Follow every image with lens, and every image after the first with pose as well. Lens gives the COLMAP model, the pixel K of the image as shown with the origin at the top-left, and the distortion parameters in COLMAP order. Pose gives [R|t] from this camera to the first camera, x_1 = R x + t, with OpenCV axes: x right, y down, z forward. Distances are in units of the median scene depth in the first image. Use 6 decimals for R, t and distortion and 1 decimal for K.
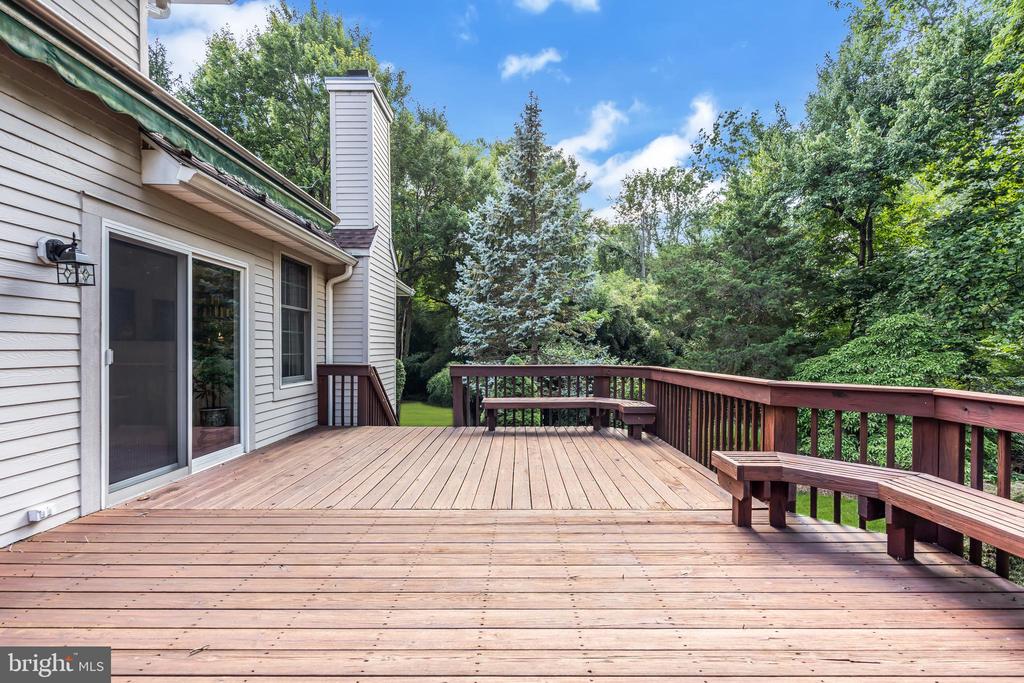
lens RADIAL K [[464.4, 0, 514.0], [0, 464.4, 350.2], [0, 0, 1]] dist [-0.004844, 0.000822]
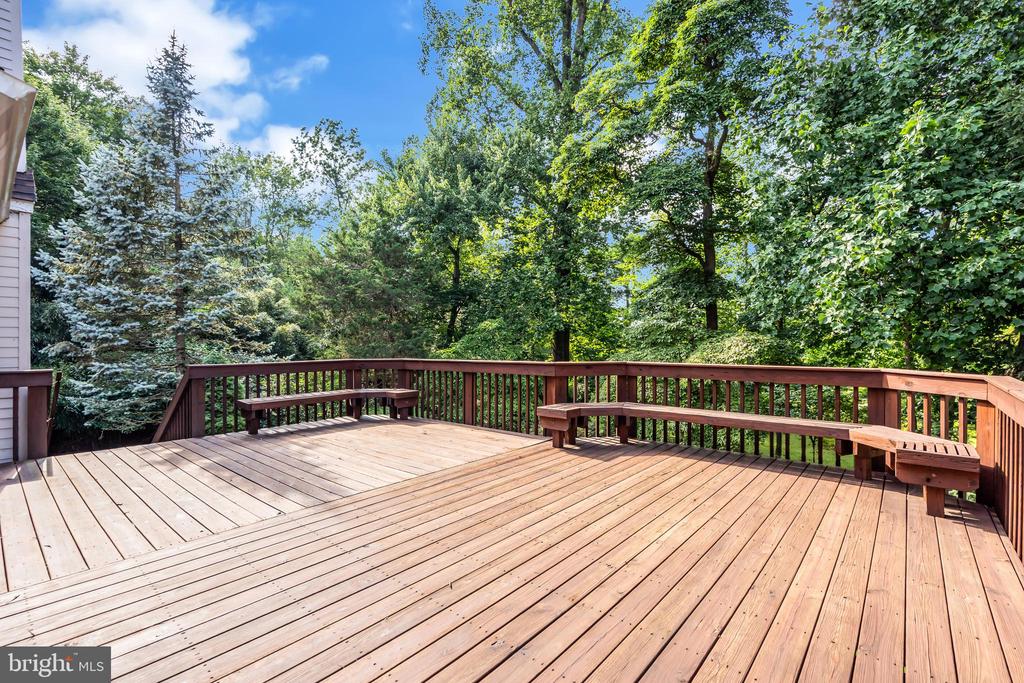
lens RADIAL K [[464.4, 0, 514.2], [0, 464.4, 340.2], [0, 0, 1]] dist [-0.004844, 0.000822]
pose [[0.646026, -0.000680, 0.763315, -0.822168], [0.010934, 0.999905, -0.008364, 0.000721], [-0.763237, 0.013750, 0.645972, 0.026616]]
